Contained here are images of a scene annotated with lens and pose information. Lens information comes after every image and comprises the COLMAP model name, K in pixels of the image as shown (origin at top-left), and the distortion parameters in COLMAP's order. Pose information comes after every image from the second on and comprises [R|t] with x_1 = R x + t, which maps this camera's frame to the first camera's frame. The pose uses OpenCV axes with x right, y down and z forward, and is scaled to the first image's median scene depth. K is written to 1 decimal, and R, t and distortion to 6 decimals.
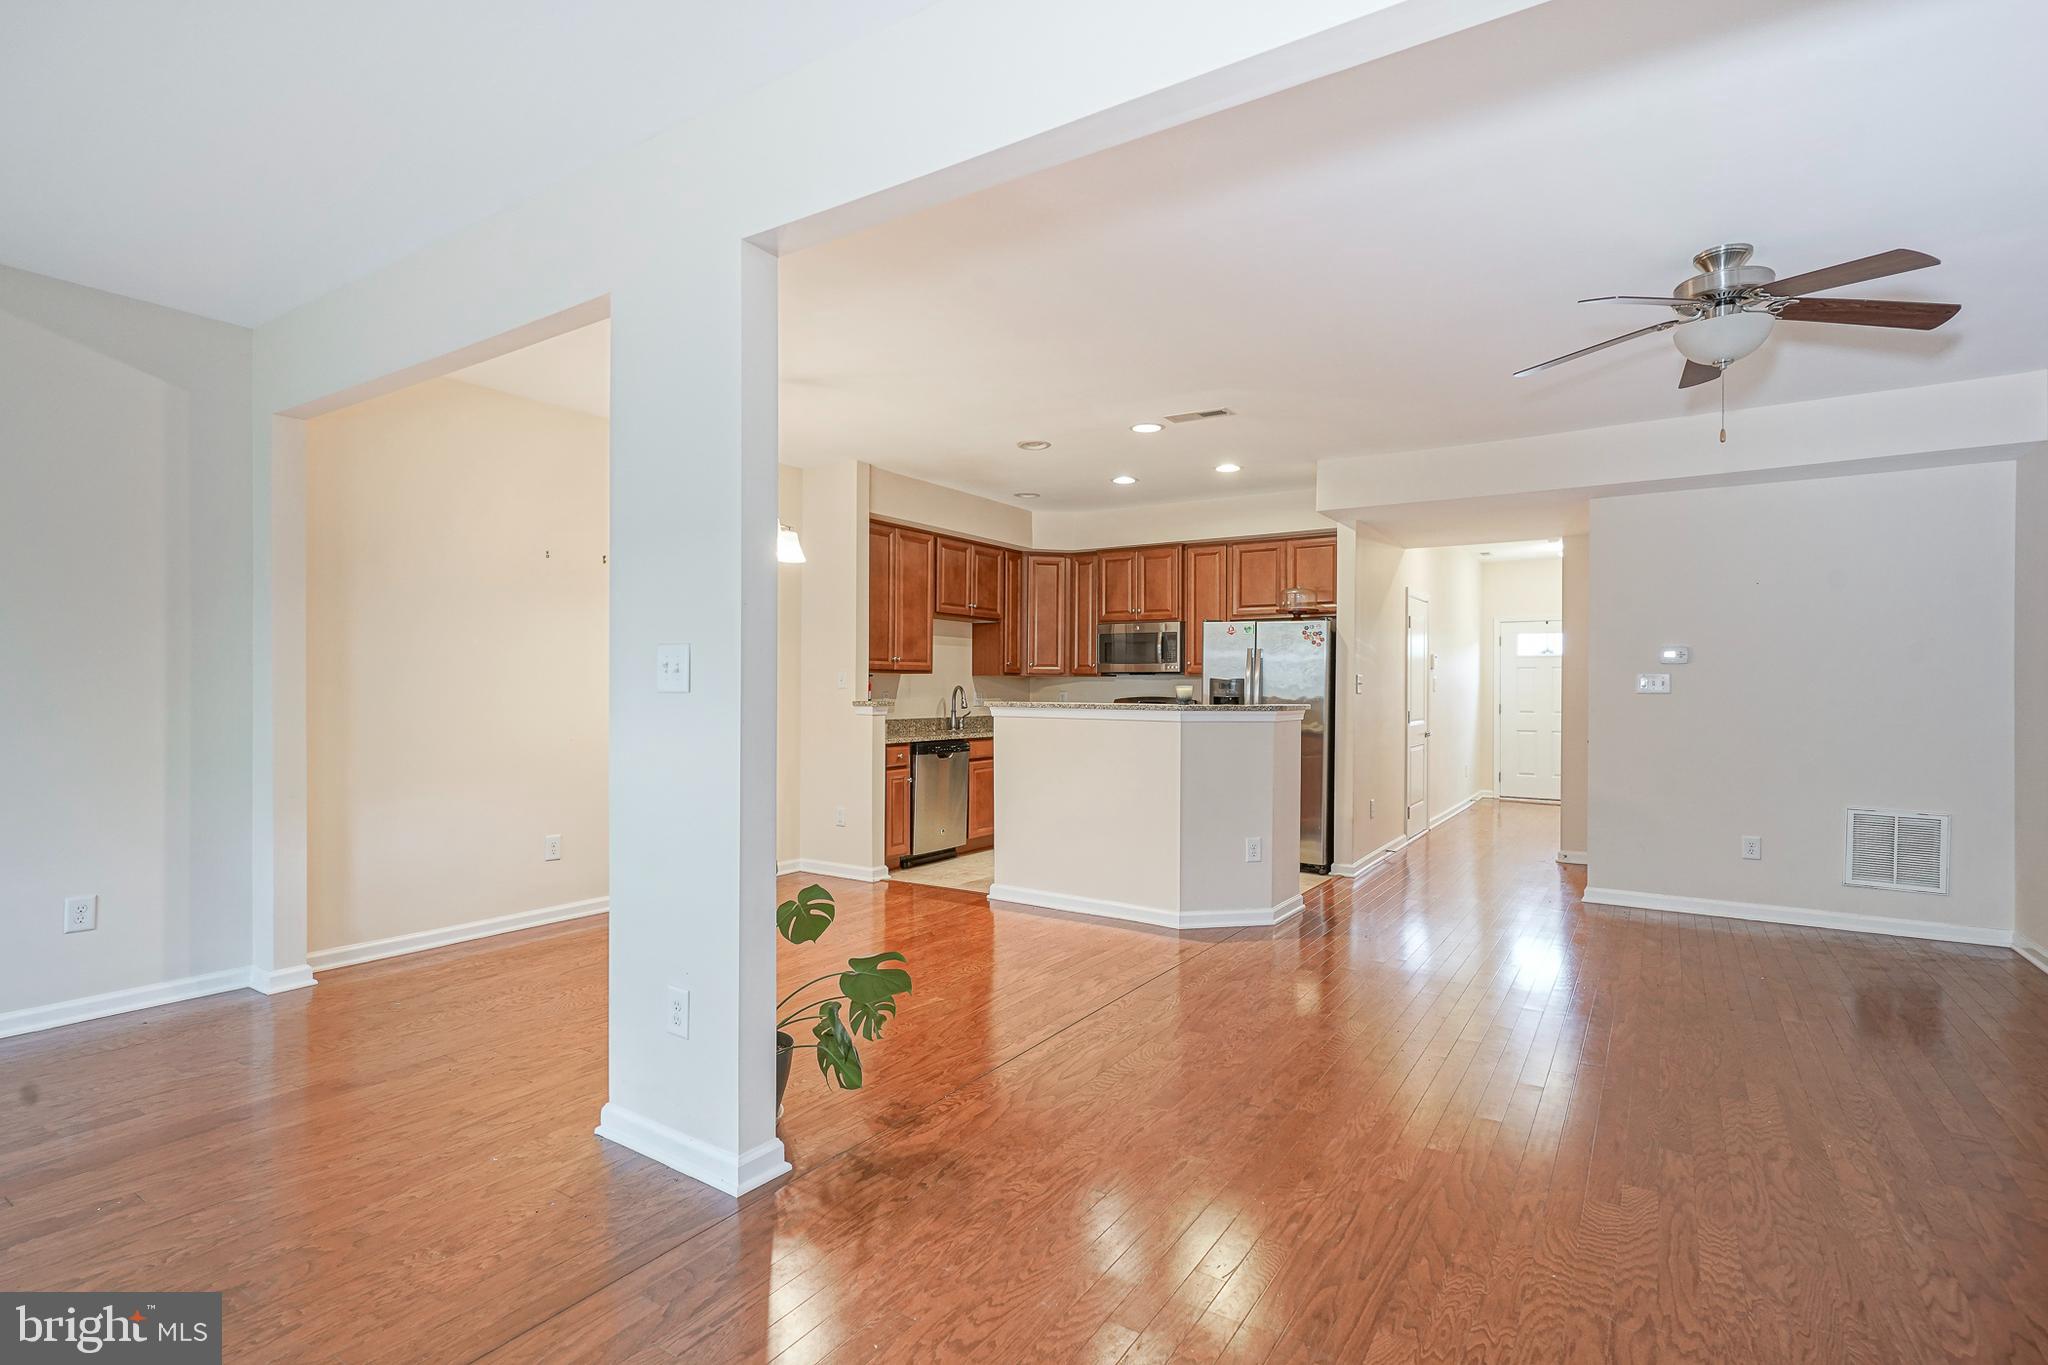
lens RADIAL K [[1022.4, 0, 1010.5], [0, 1022.4, 684.2], [0, 0, 1]] dist [-0.000211, 0.001604]
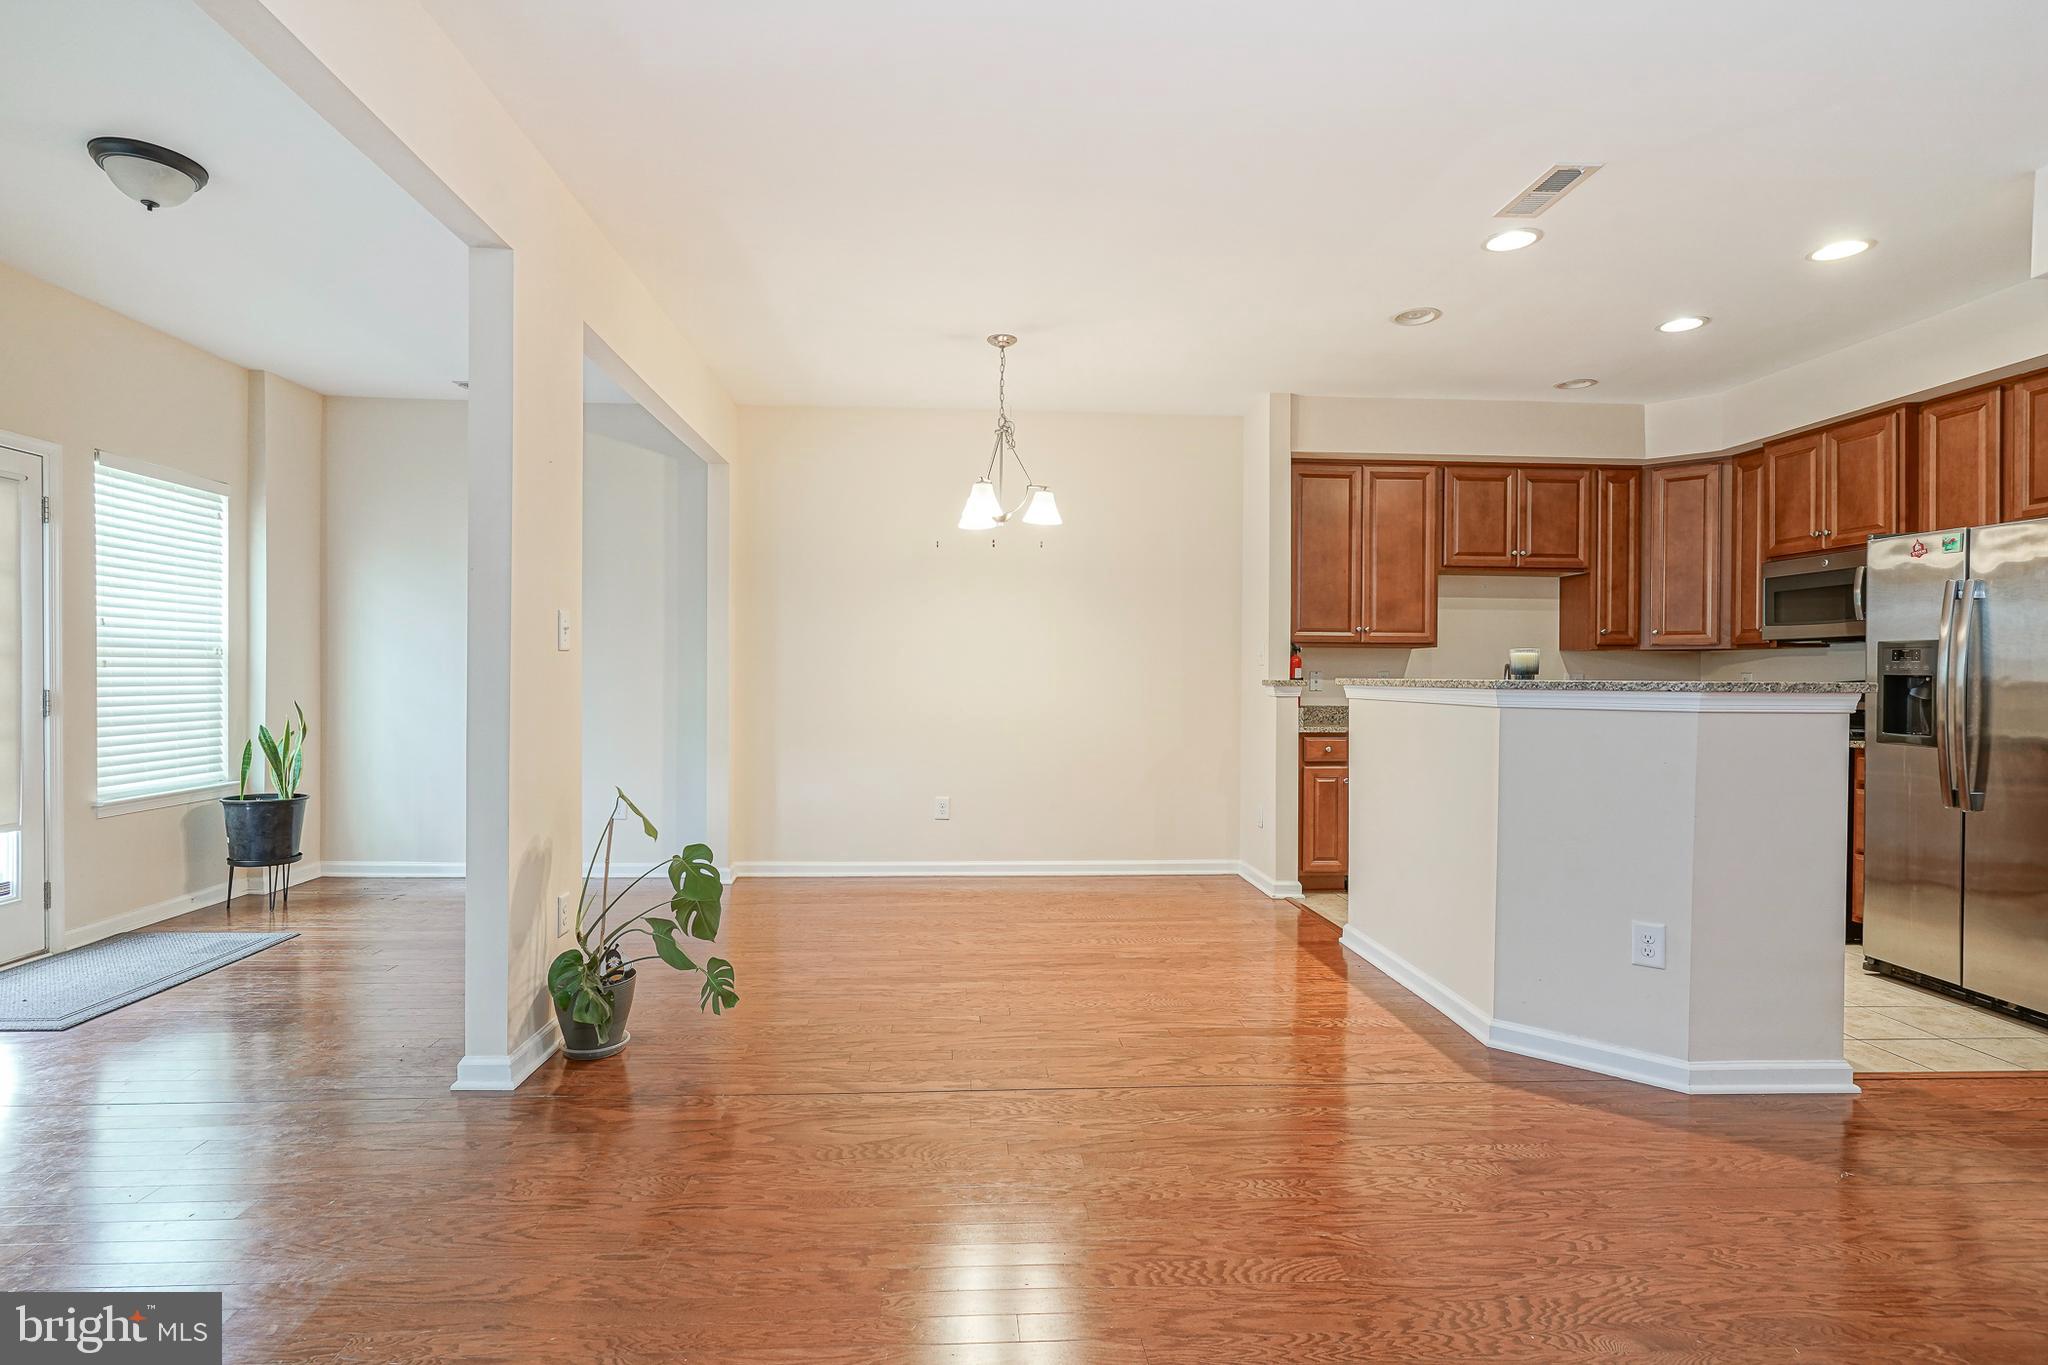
lens RADIAL K [[1022.4, 0, 1013.5], [0, 1022.4, 684.0], [0, 0, 1]] dist [-0.000211, 0.001604]
pose [[0.578427, 0.003615, -0.815726, 0.361293], [-0.002457, 0.999993, 0.002690, 0.015522], [0.815731, 0.000448, 0.578432, 0.300202]]
